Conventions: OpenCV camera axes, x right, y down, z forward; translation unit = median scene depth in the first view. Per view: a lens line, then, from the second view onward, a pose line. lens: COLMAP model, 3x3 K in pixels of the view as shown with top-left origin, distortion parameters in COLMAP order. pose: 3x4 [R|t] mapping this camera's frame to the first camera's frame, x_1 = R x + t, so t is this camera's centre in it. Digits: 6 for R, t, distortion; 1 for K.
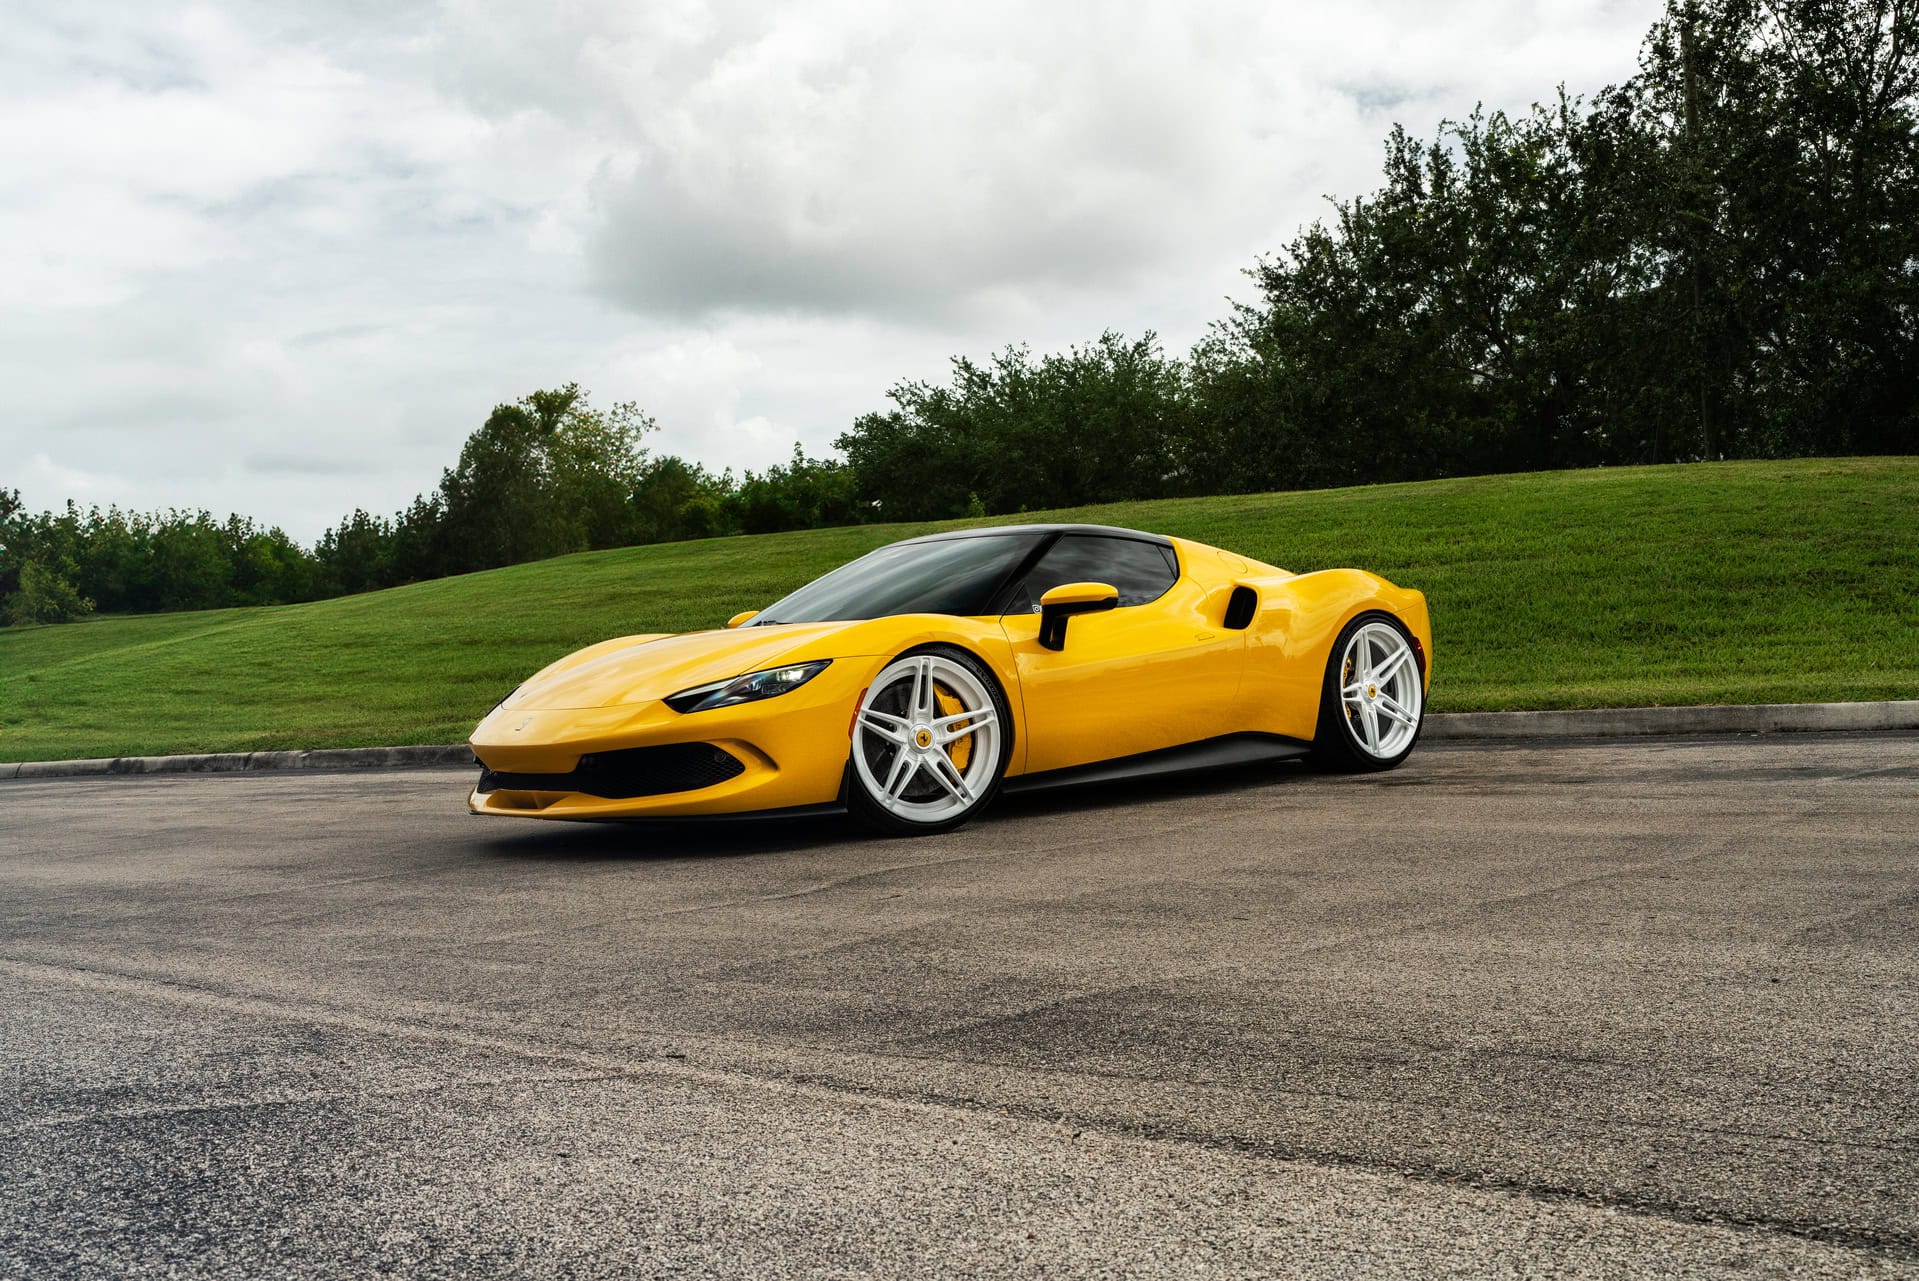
lens RADIAL K [[1866.5, 0, 959.5], [0, 1866.5, 640.5], [0, 0, 1]] dist [0.002796, 0.009157]
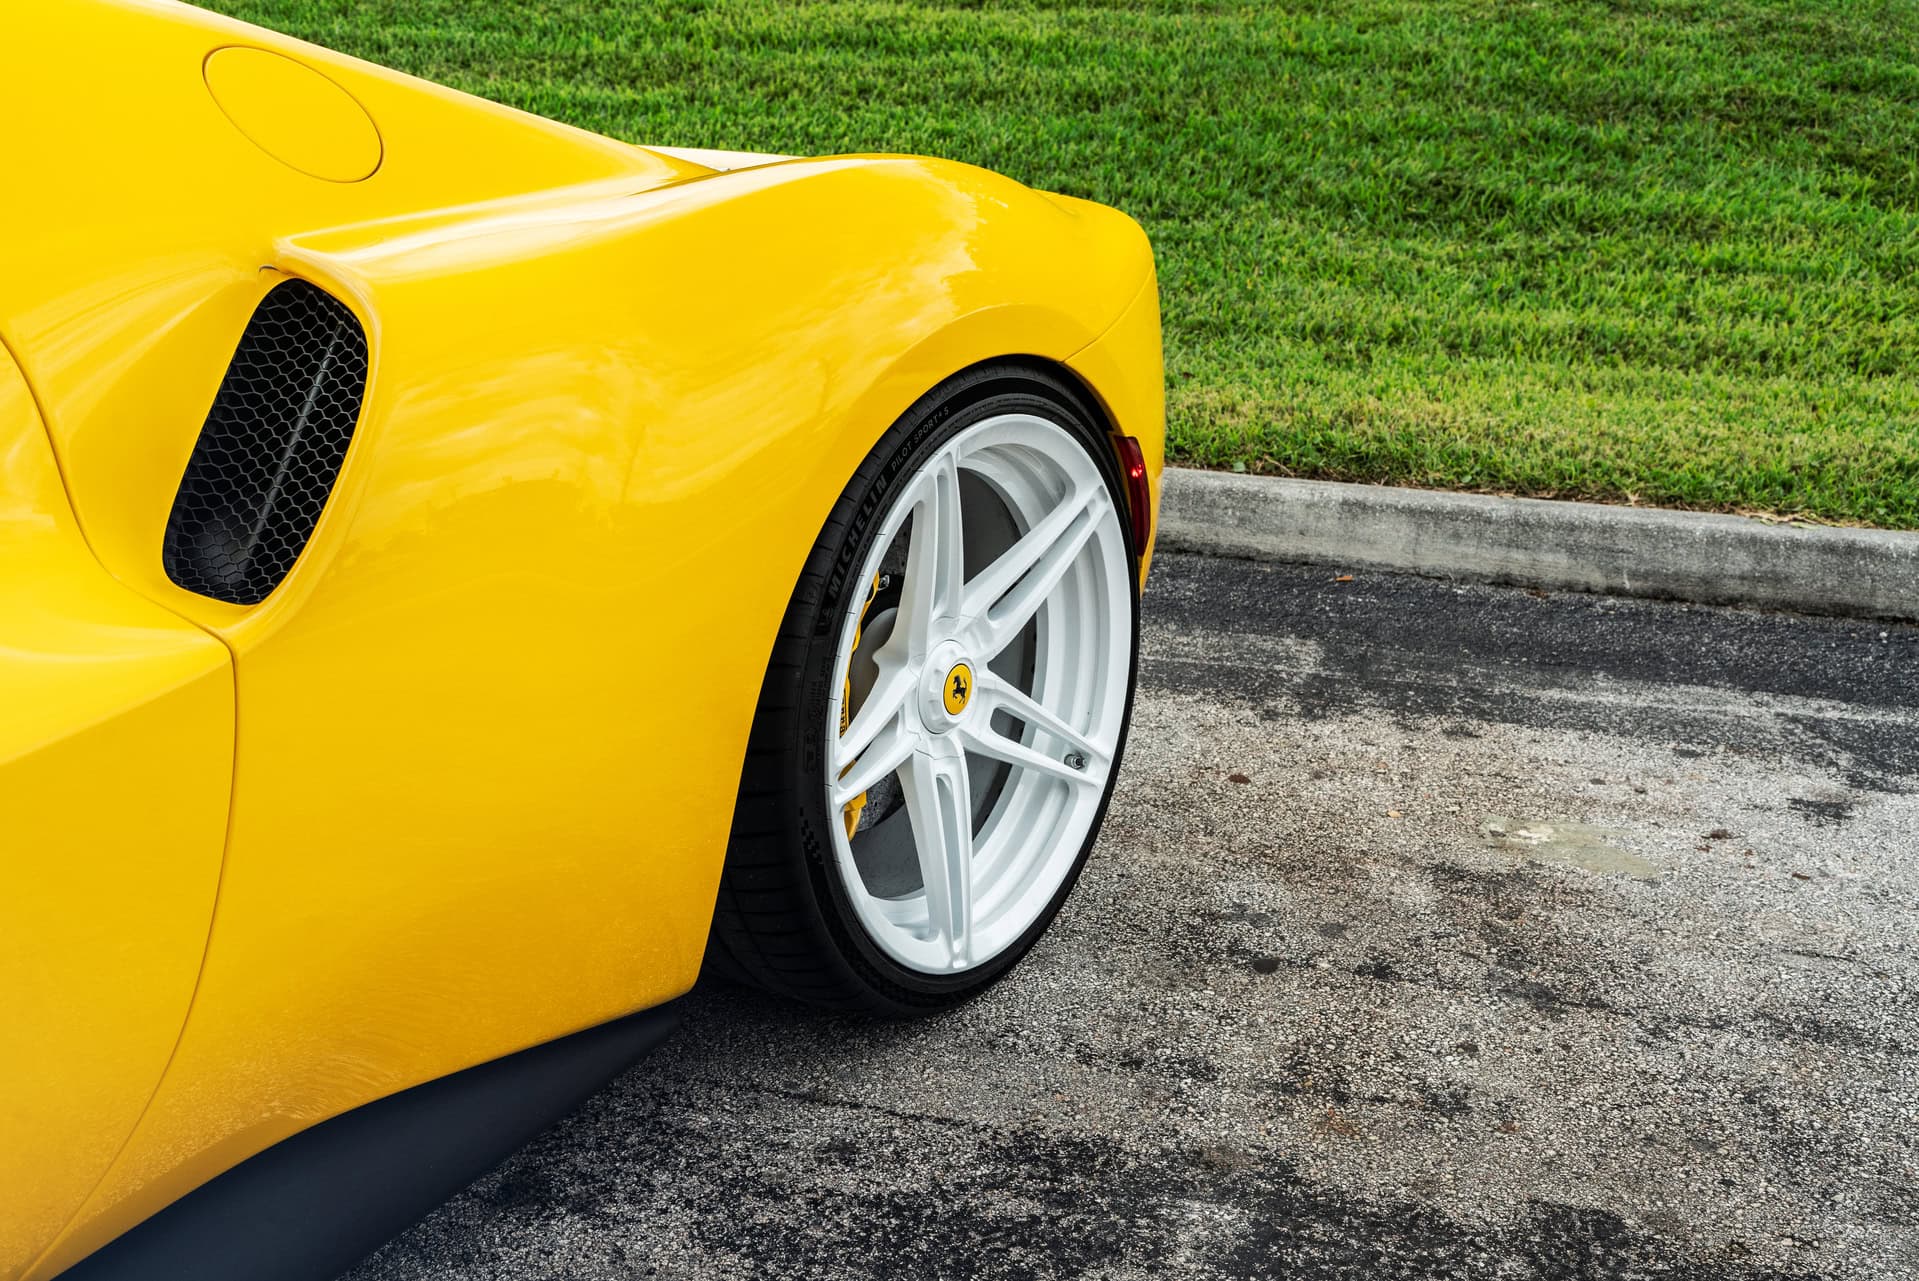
lens RADIAL K [[1866.5, 0, 959.5], [0, 1866.5, 640.5], [0, 0, 1]] dist [0.002796, 0.009157]
pose [[0.964278, -0.008054, 0.264769, 0.141899], [-0.076402, 0.948603, 0.307108, -0.048360], [-0.253635, -0.316366, 0.914102, 0.705030]]
